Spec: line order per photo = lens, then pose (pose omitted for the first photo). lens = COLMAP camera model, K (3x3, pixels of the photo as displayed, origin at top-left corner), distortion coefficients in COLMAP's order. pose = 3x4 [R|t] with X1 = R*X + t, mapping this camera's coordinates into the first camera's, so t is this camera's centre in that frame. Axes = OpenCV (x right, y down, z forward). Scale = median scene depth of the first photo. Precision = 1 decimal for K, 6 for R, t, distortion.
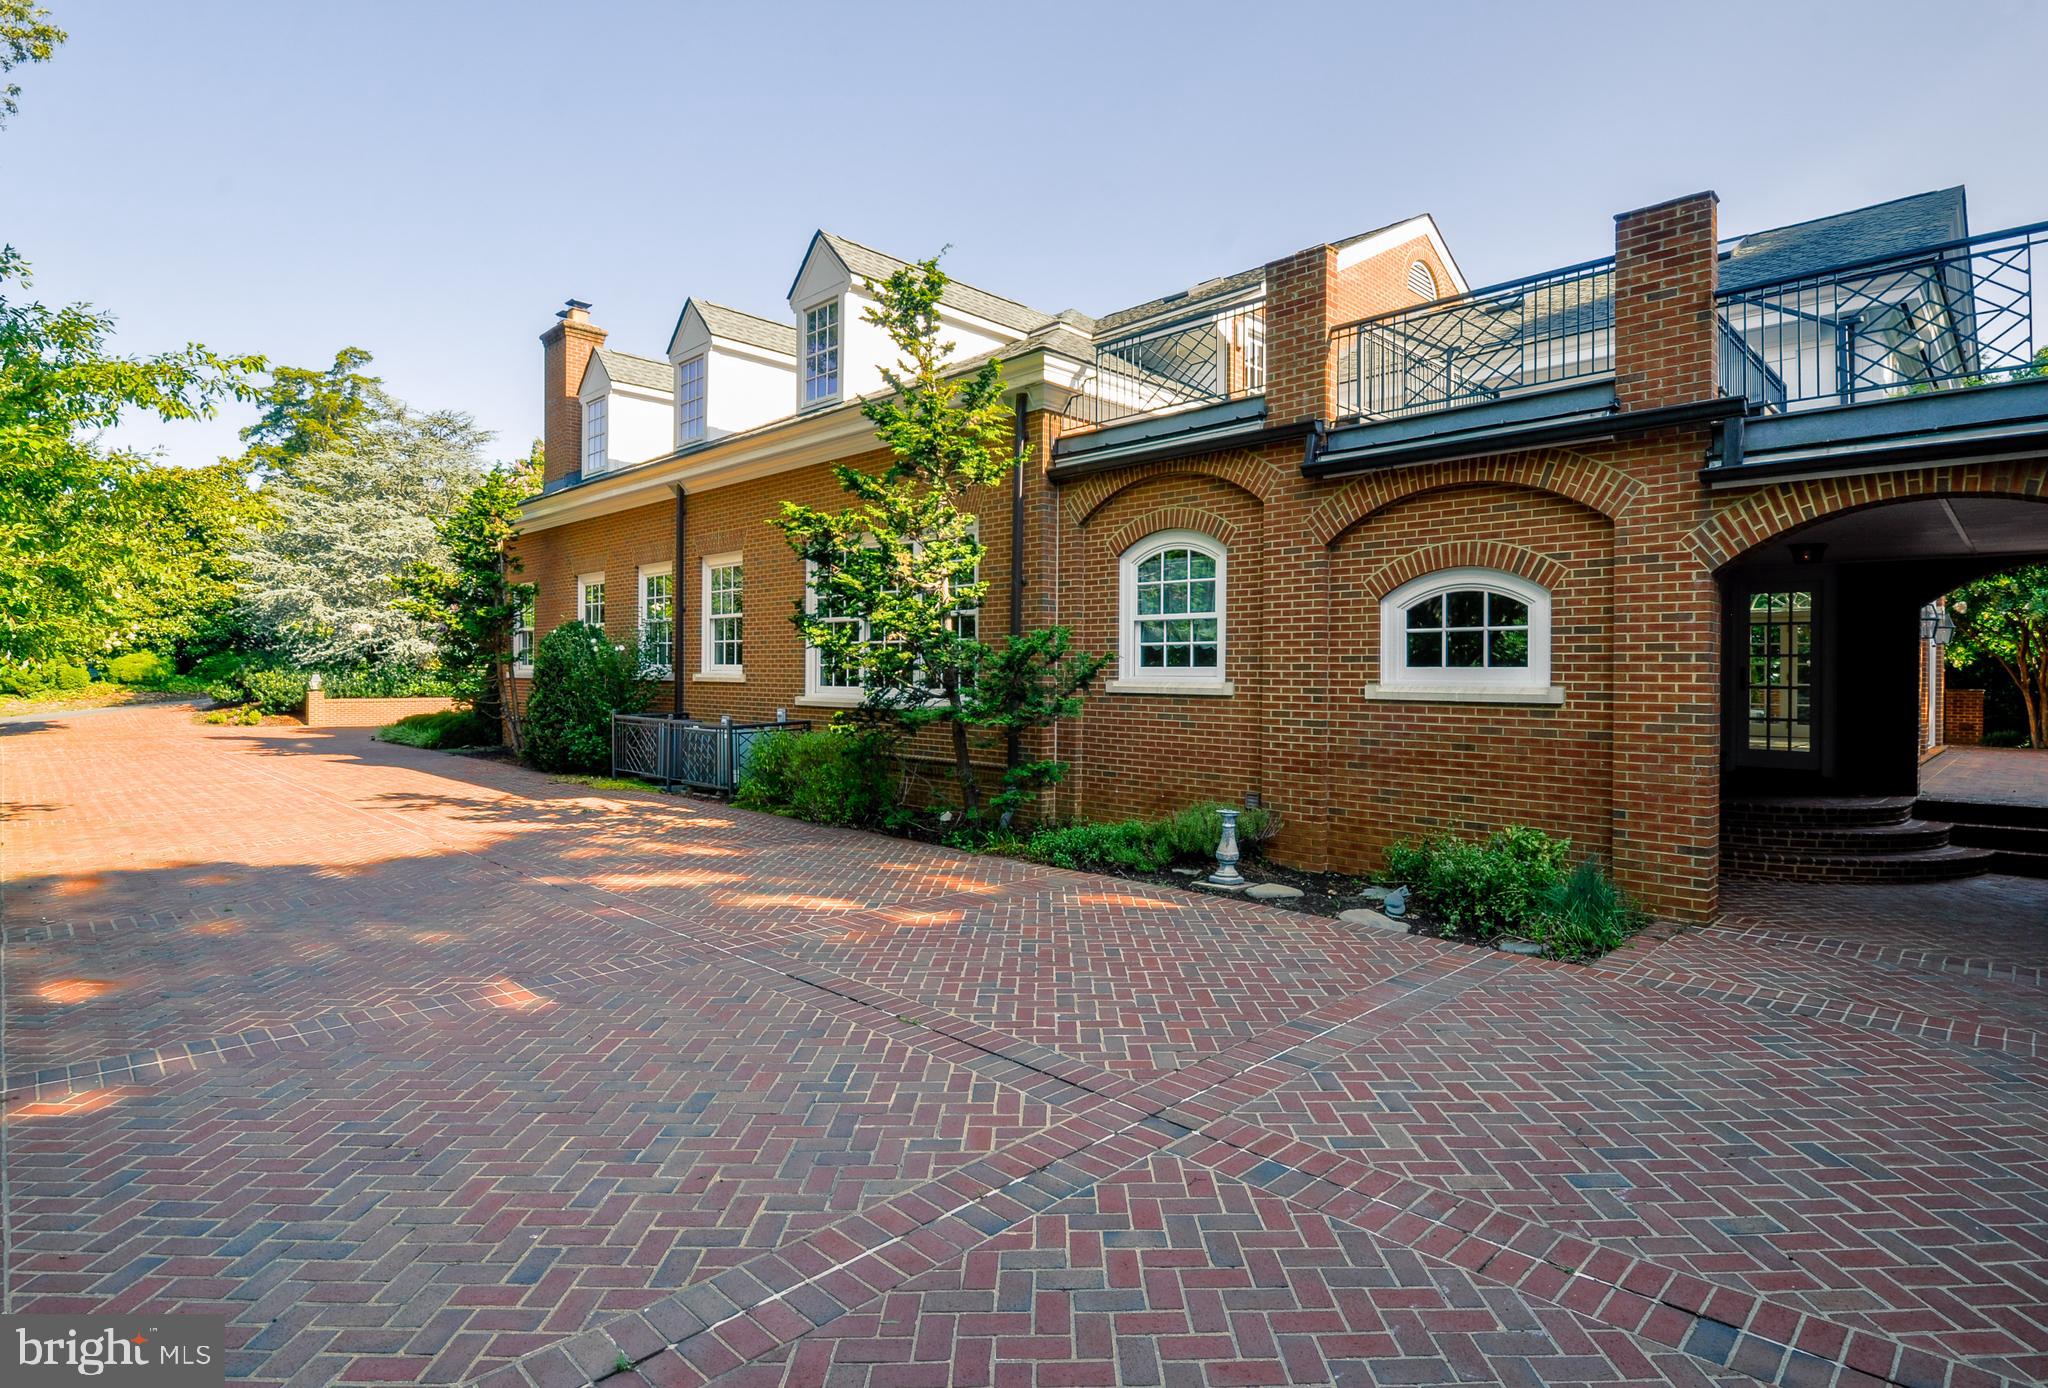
lens RADIAL K [[1020.8, 0, 1024.3], [0, 1020.8, 686.0], [0, 0, 1]] dist [0.001738, -0.000391]
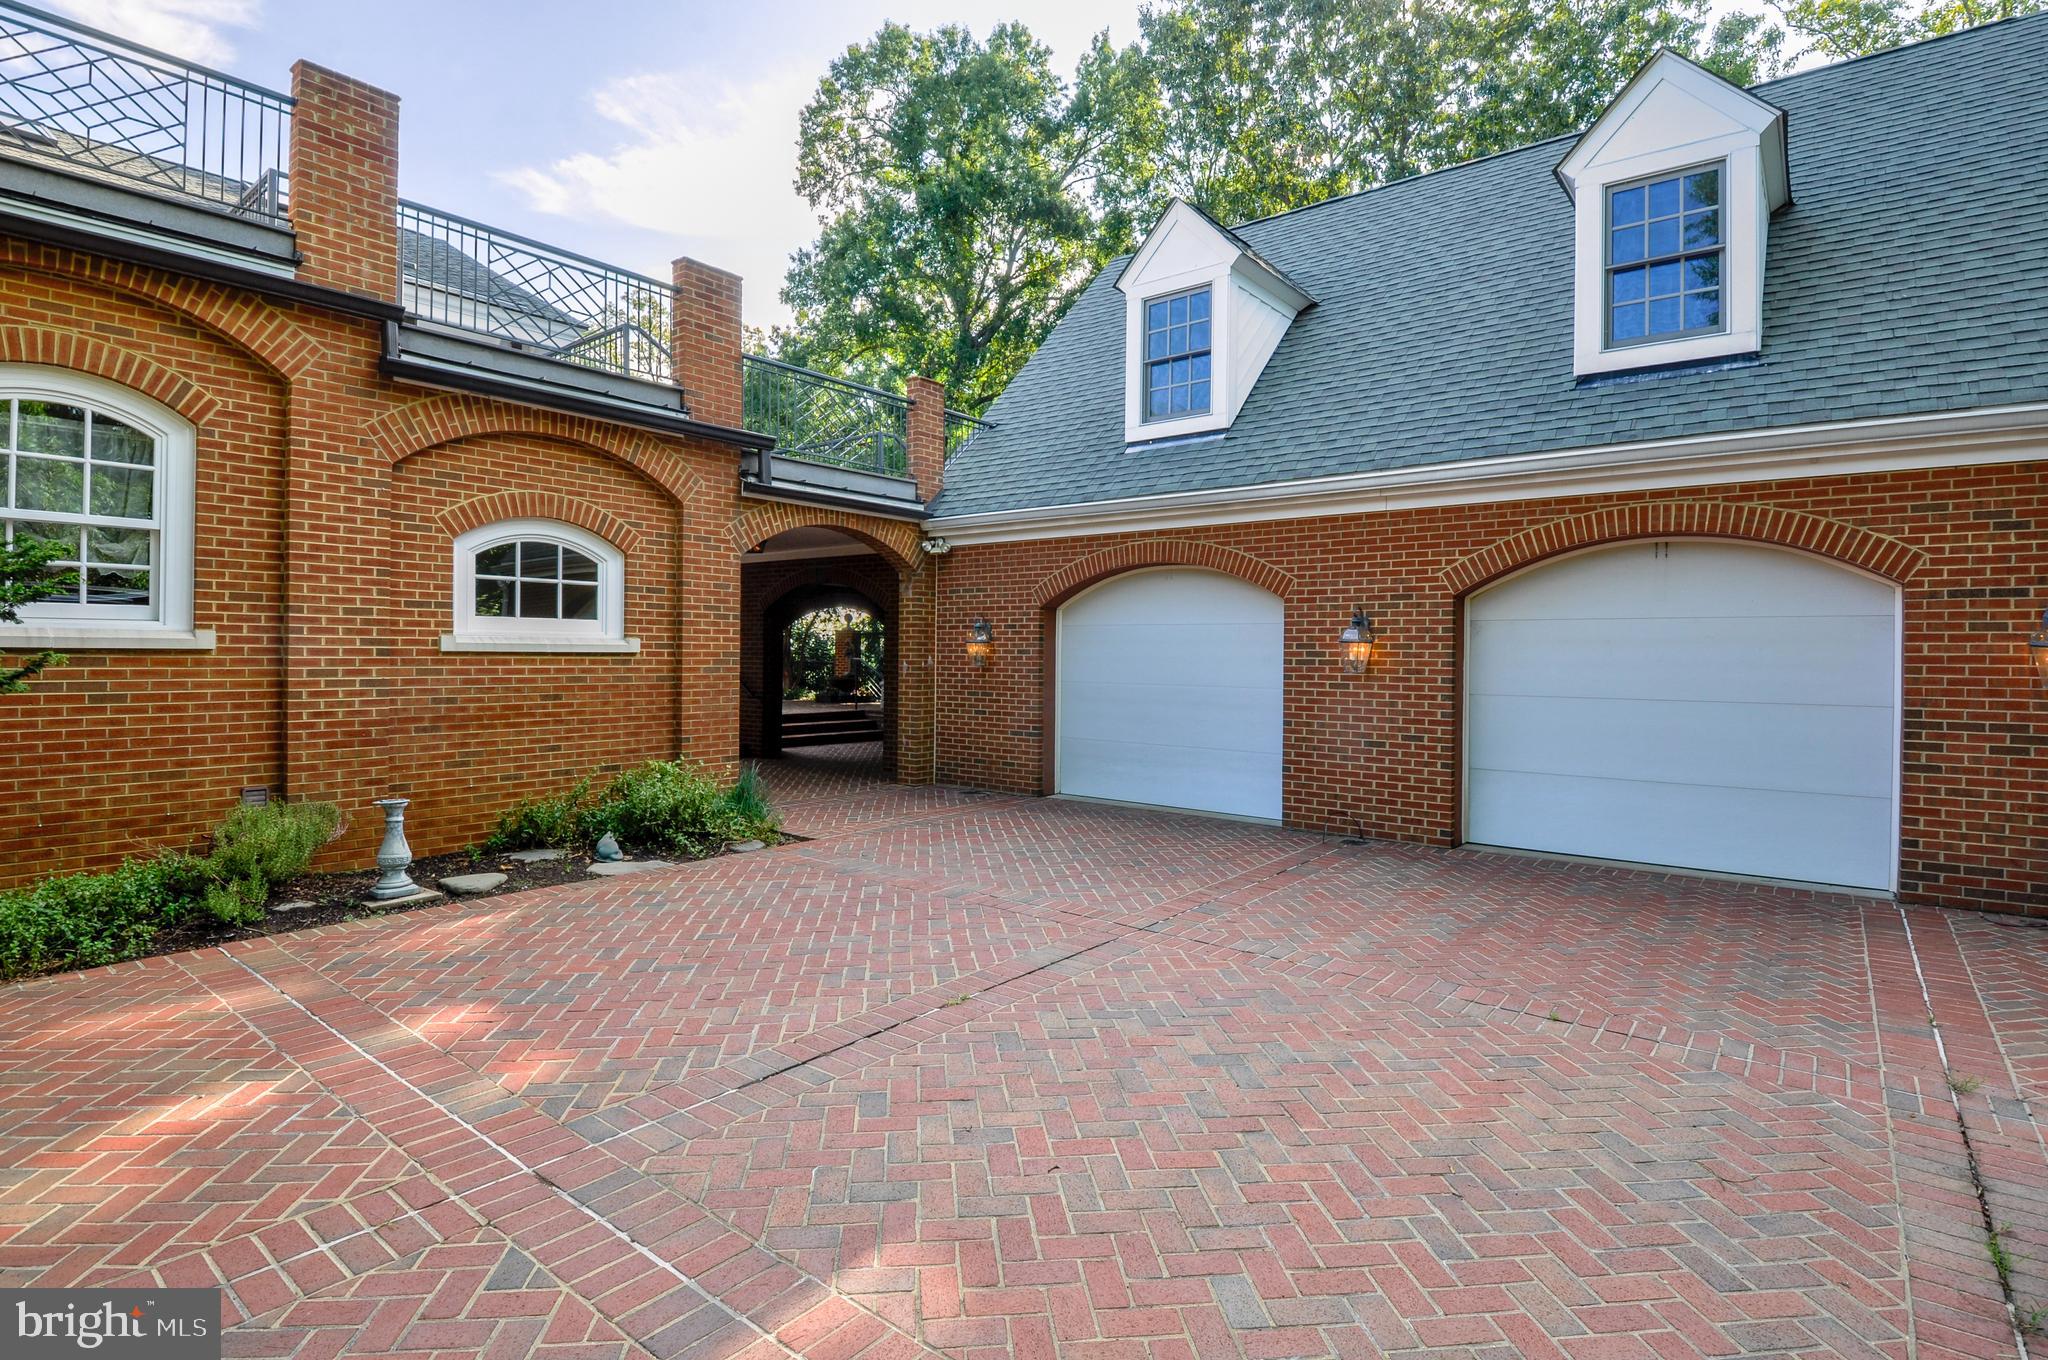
lens RADIAL K [[1009.2, 0, 1024.2], [0, 1009.2, 661.5], [0, 0, 1]] dist [0.002318, -0.000340]
pose [[-0.108966, -0.014207, 0.993944, -0.615927], [0.003882, 0.999884, 0.014718, 0.011553], [-0.994038, 0.005462, -0.108898, 0.644444]]
